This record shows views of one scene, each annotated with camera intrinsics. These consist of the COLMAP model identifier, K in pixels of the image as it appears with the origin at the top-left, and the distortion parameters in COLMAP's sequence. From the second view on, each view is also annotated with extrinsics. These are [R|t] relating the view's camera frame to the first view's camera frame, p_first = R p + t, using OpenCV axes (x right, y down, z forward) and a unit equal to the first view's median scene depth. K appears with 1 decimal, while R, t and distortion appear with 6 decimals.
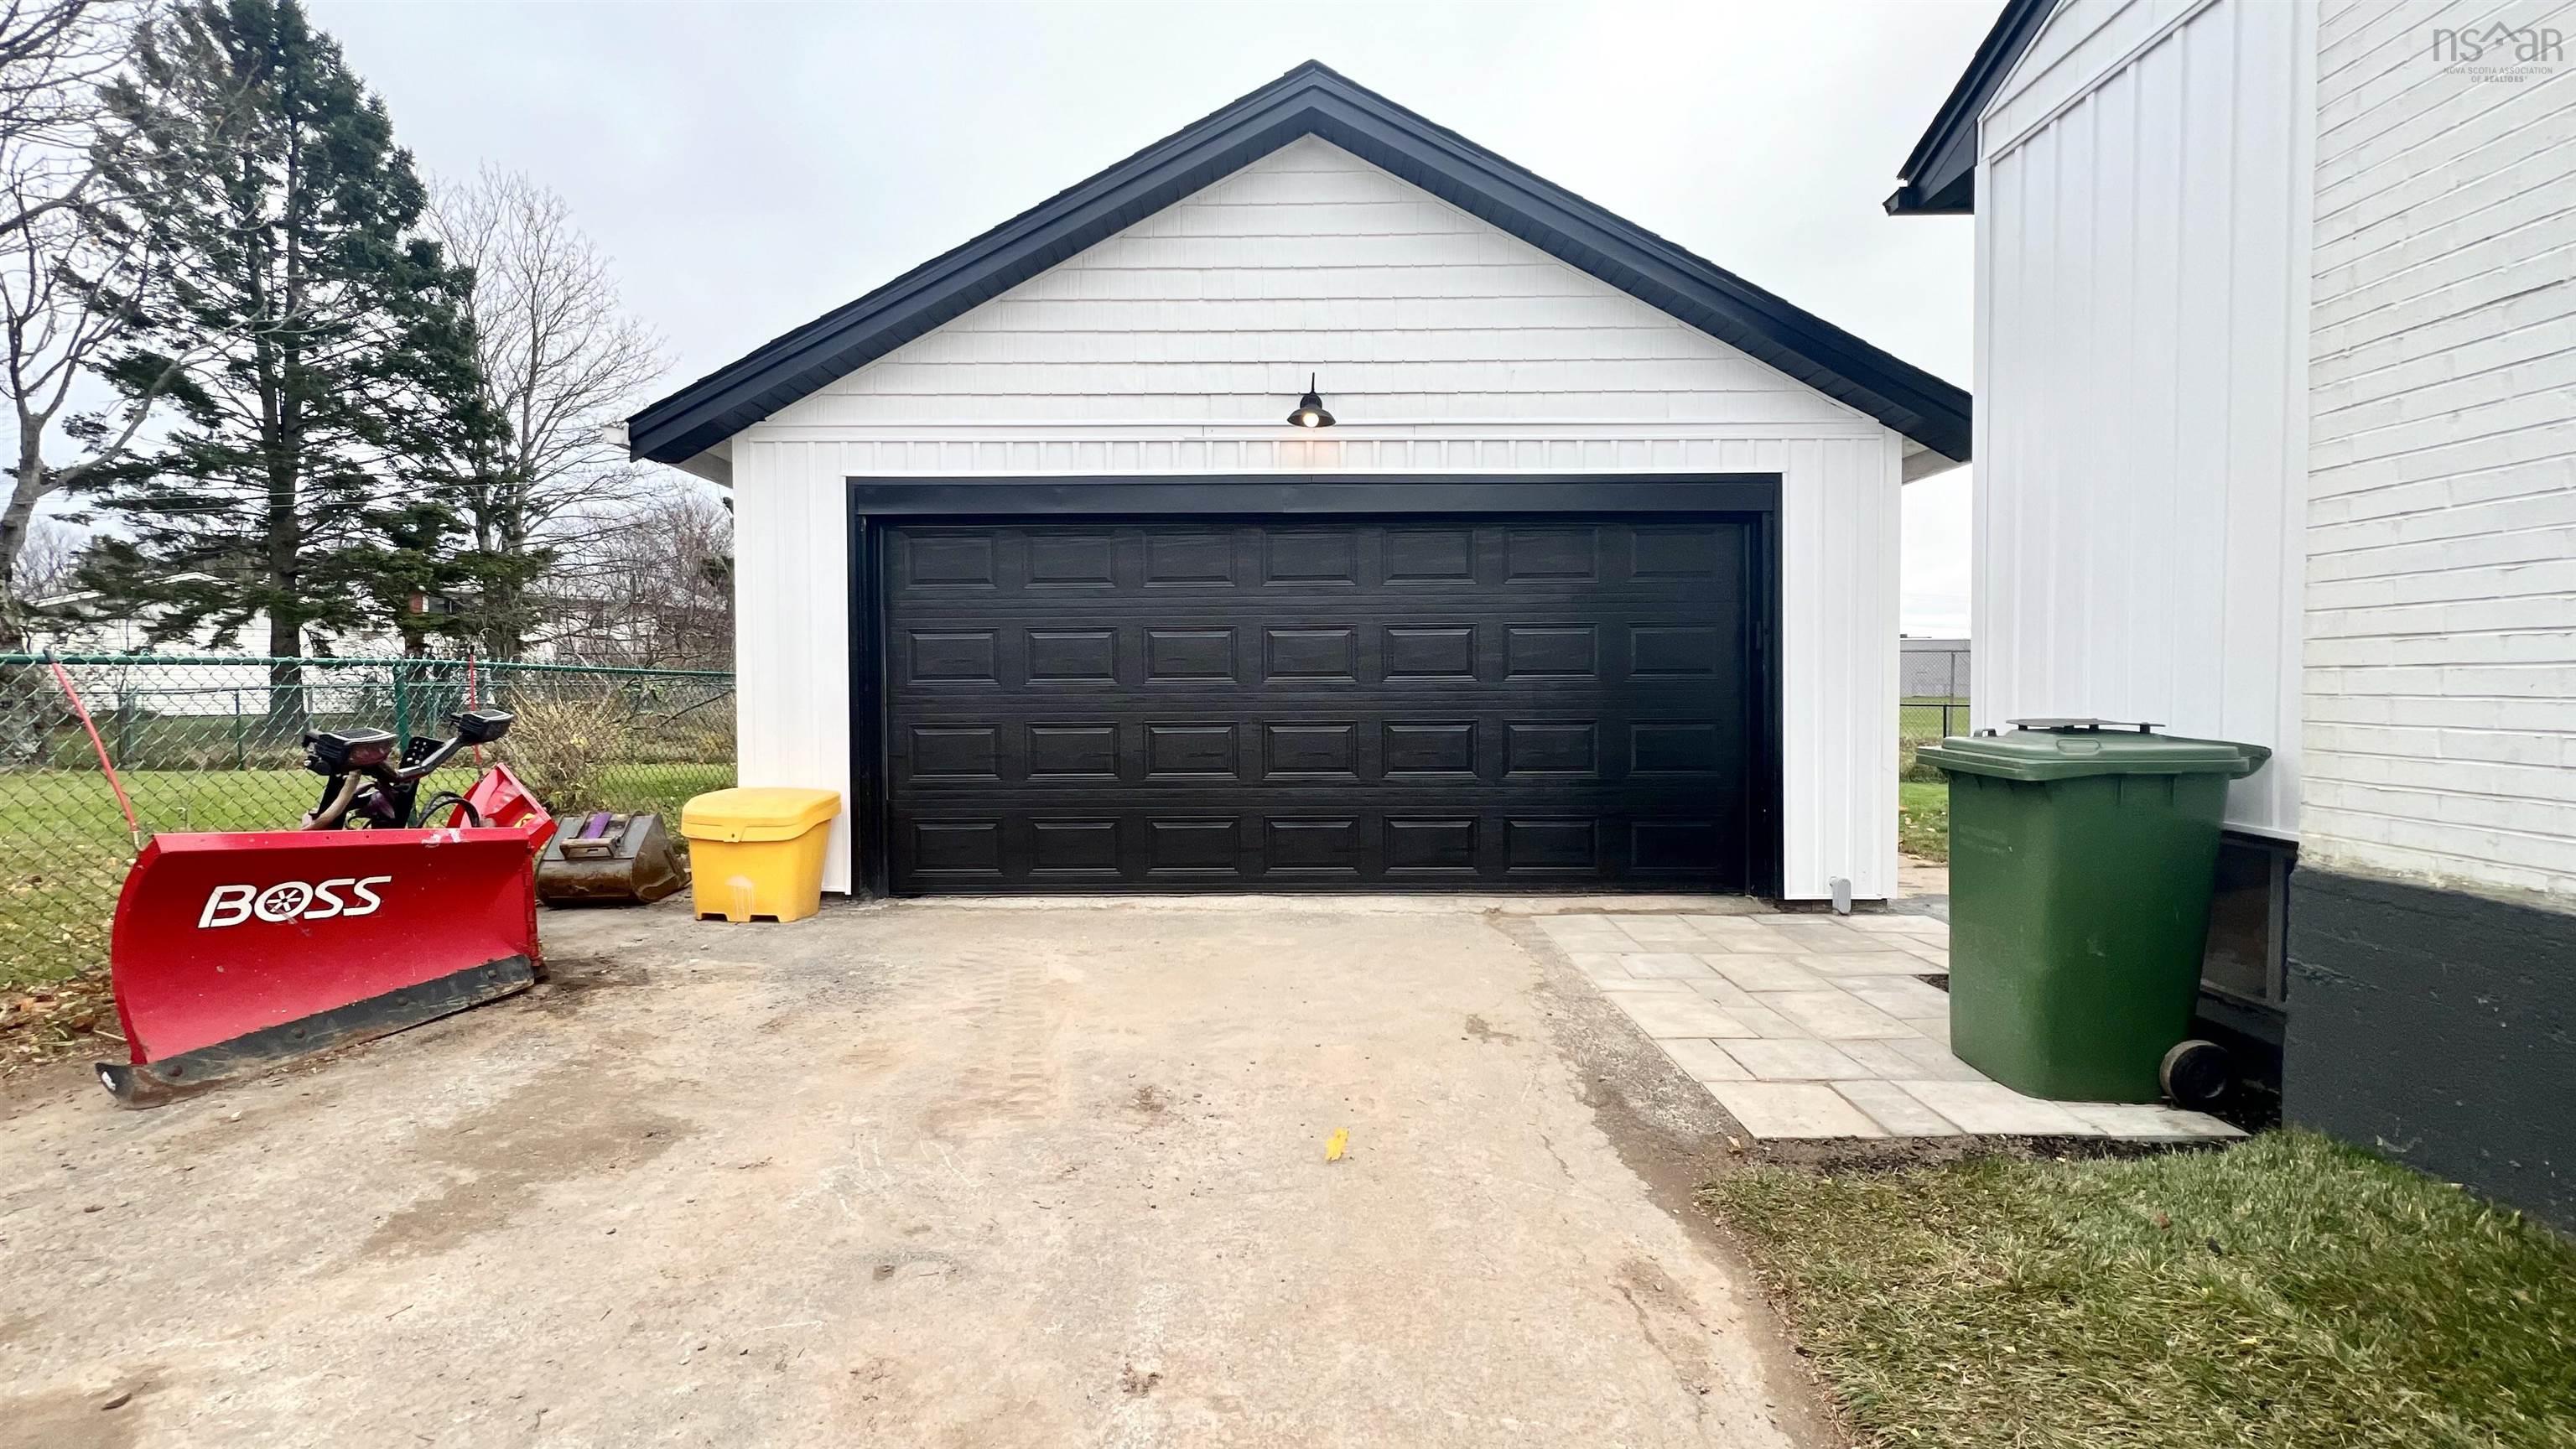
lens RADIAL K [[1021.2, 0, 1267.3], [0, 1021.2, 710.3], [0, 0, 1]] dist [0.000222, -0.000763]
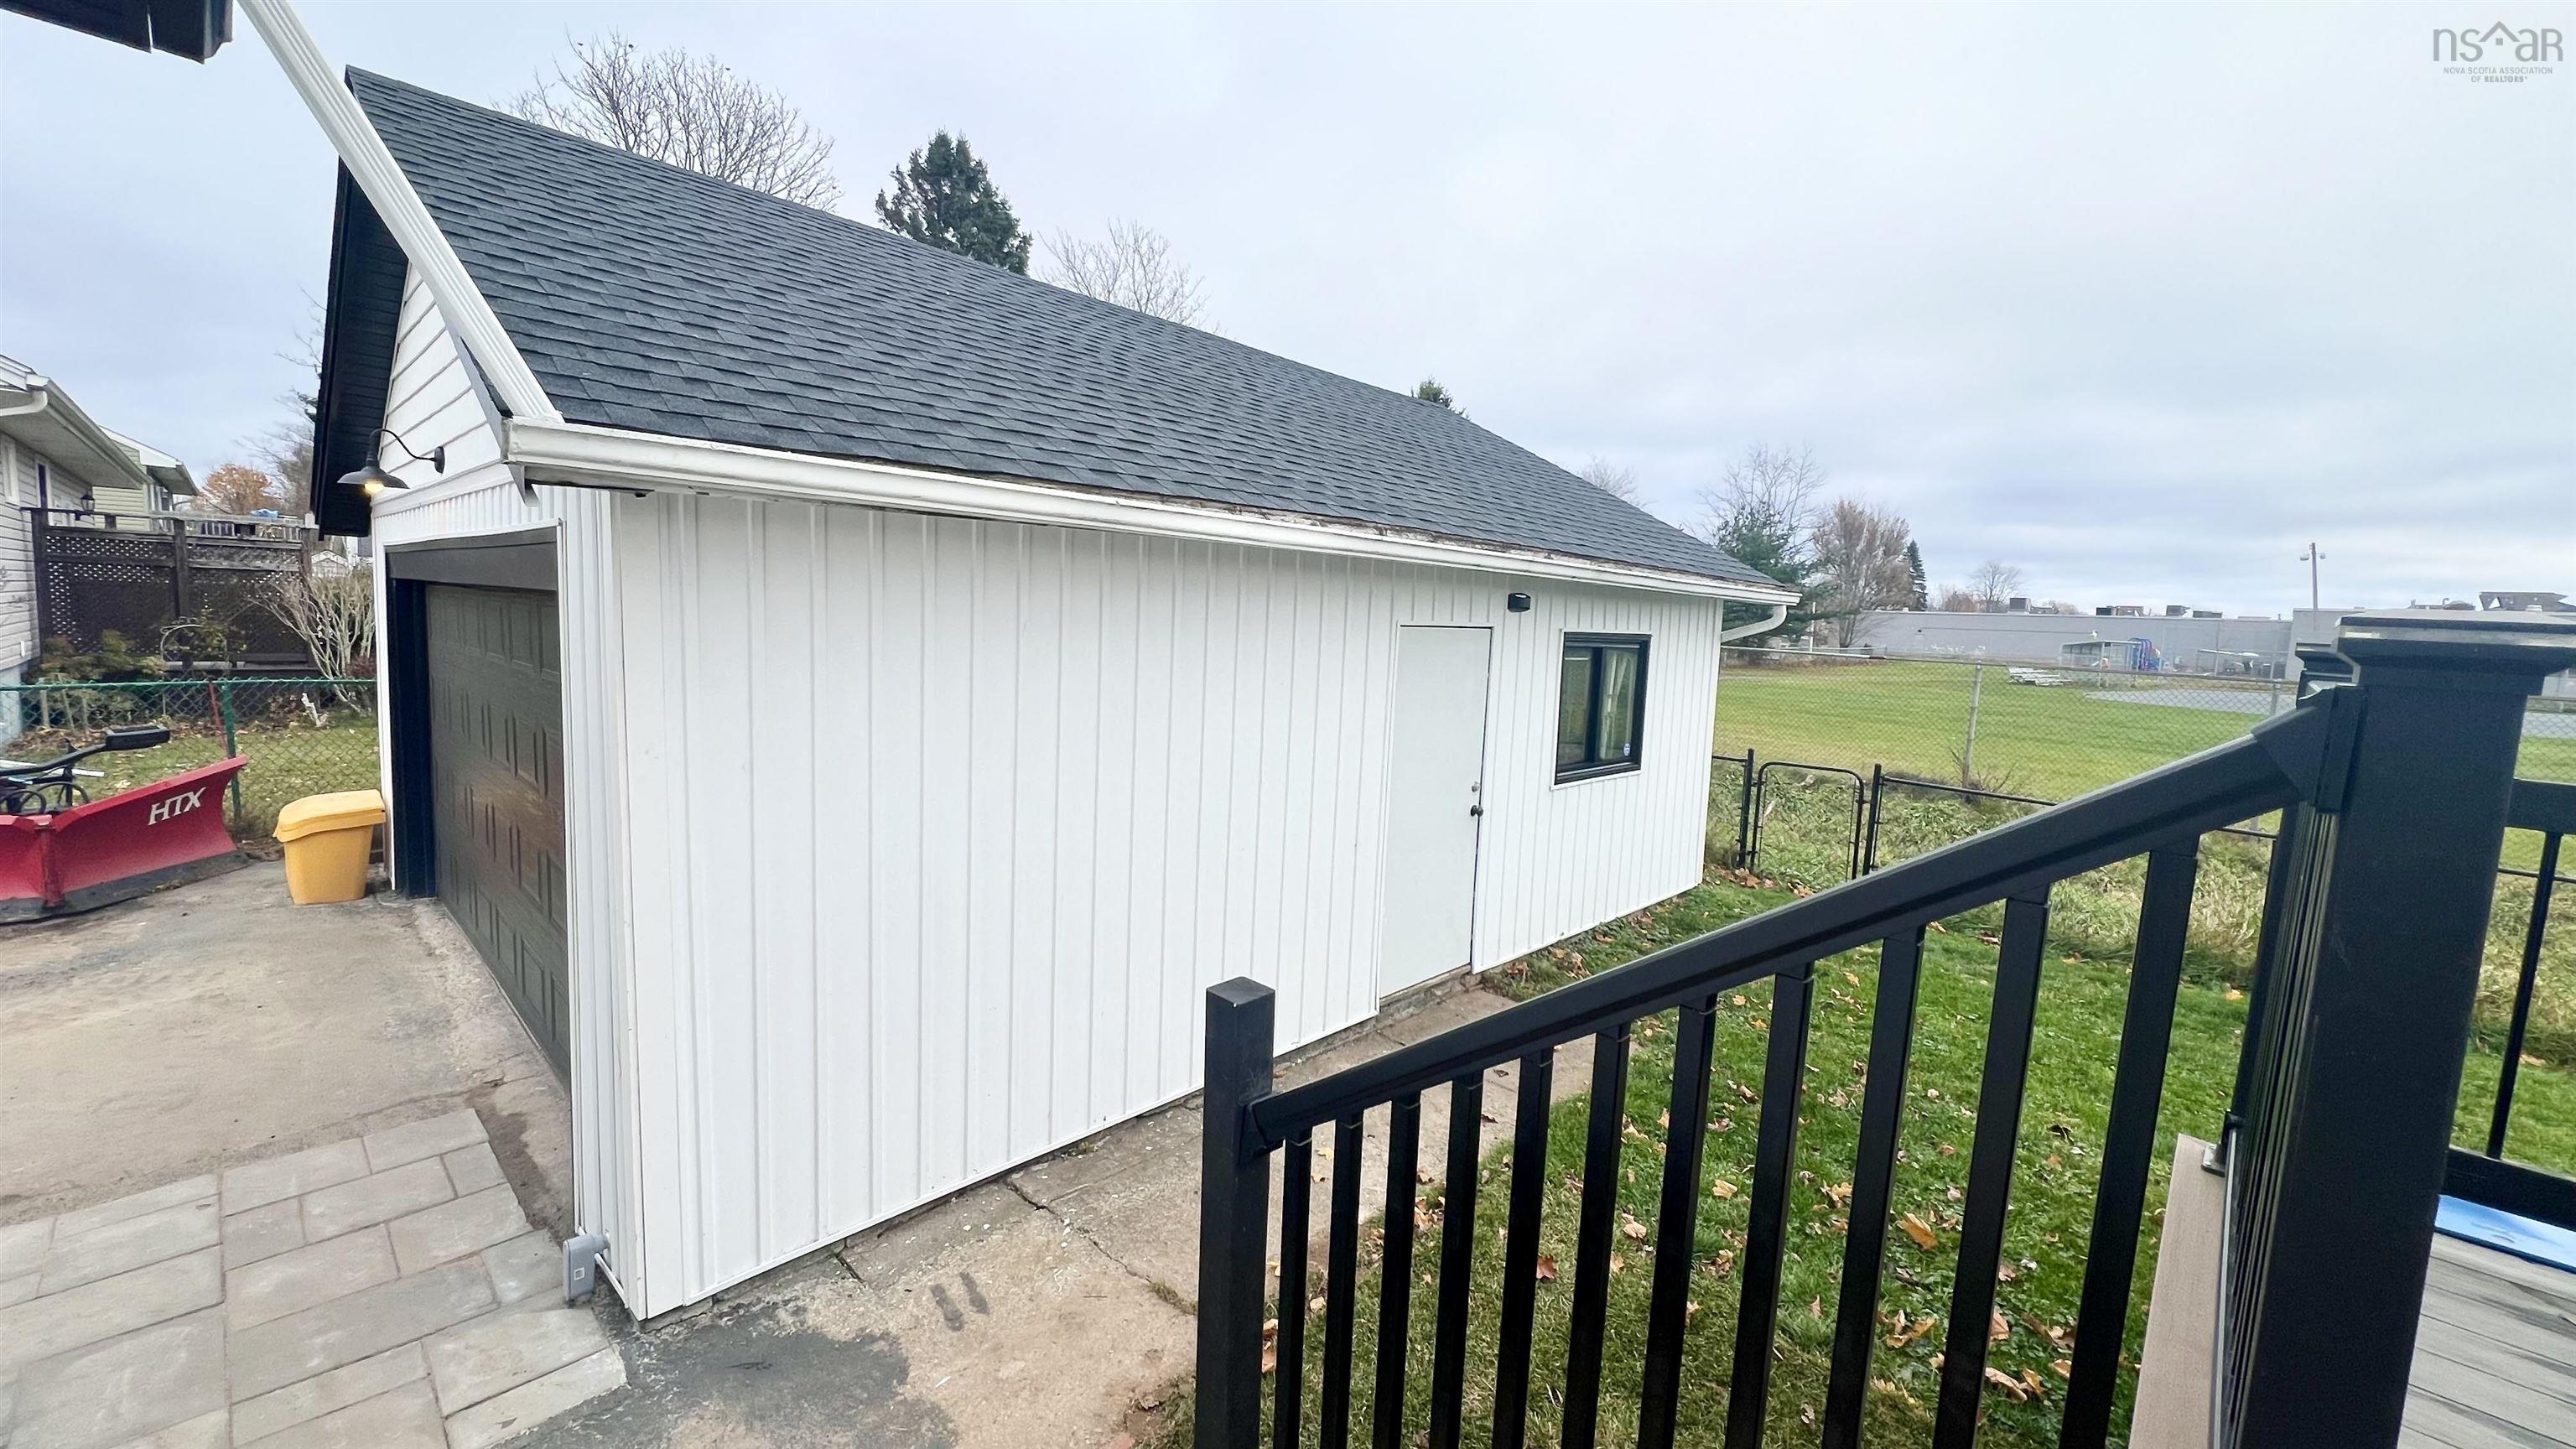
lens RADIAL K [[1021.2, 0, 1299.8], [0, 1021.2, 725.9], [0, 0, 1]] dist [0.000222, -0.000763]
pose [[0.755208, 0.116816, -0.644993, 0.362880], [-0.080461, 0.993071, 0.085647, -0.065762], [0.650529, -0.012785, 0.759374, 0.236726]]
